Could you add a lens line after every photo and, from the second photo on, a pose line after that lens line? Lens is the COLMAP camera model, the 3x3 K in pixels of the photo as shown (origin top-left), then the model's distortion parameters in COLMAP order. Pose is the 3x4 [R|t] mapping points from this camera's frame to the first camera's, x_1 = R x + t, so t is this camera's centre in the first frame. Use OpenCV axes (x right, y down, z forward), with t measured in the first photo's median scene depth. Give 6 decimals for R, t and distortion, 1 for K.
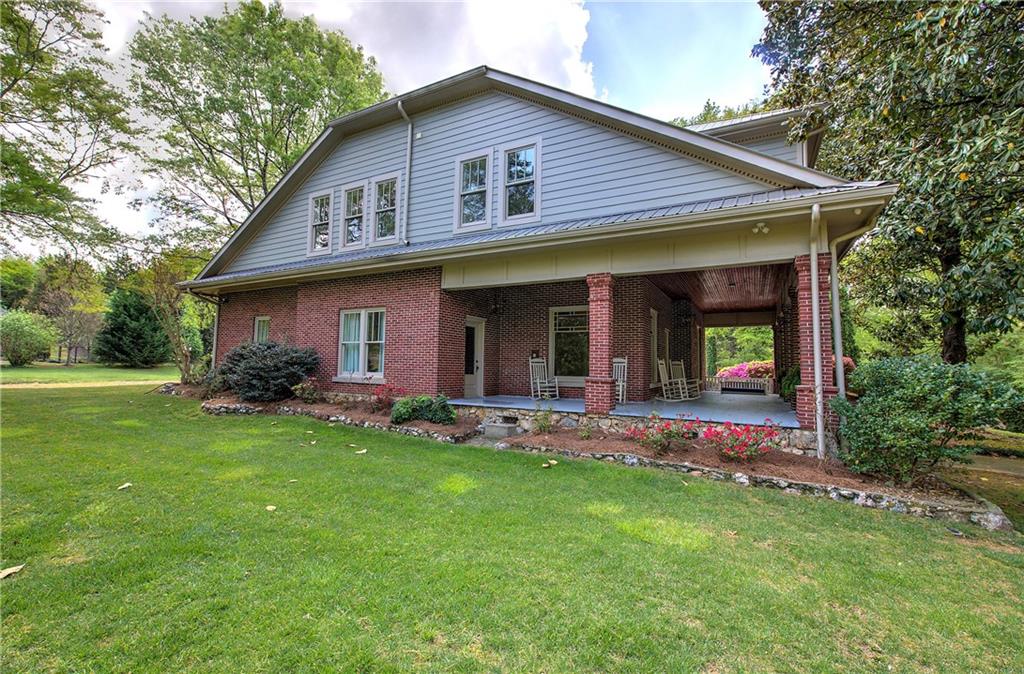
lens RADIAL K [[432.8, 0, 512.6], [0, 432.8, 340.5], [0, 0, 1]] dist [-0.004930, 0.000506]
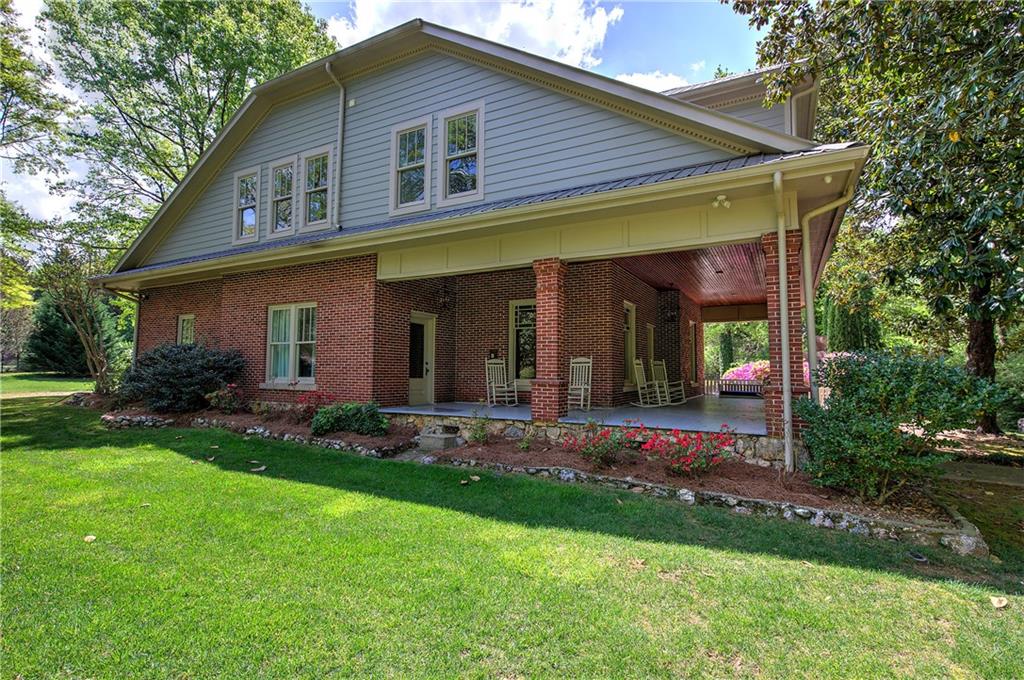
lens RADIAL K [[486.3, 0, 512.0], [0, 486.3, 342.6], [0, 0, 1]] dist [0.003845, -0.002064]
pose [[0.999934, -0.011093, 0.002841, 0.118046], [0.011087, 0.999937, 0.002013, 0.008767], [-0.002863, -0.001981, 0.999994, 0.029349]]
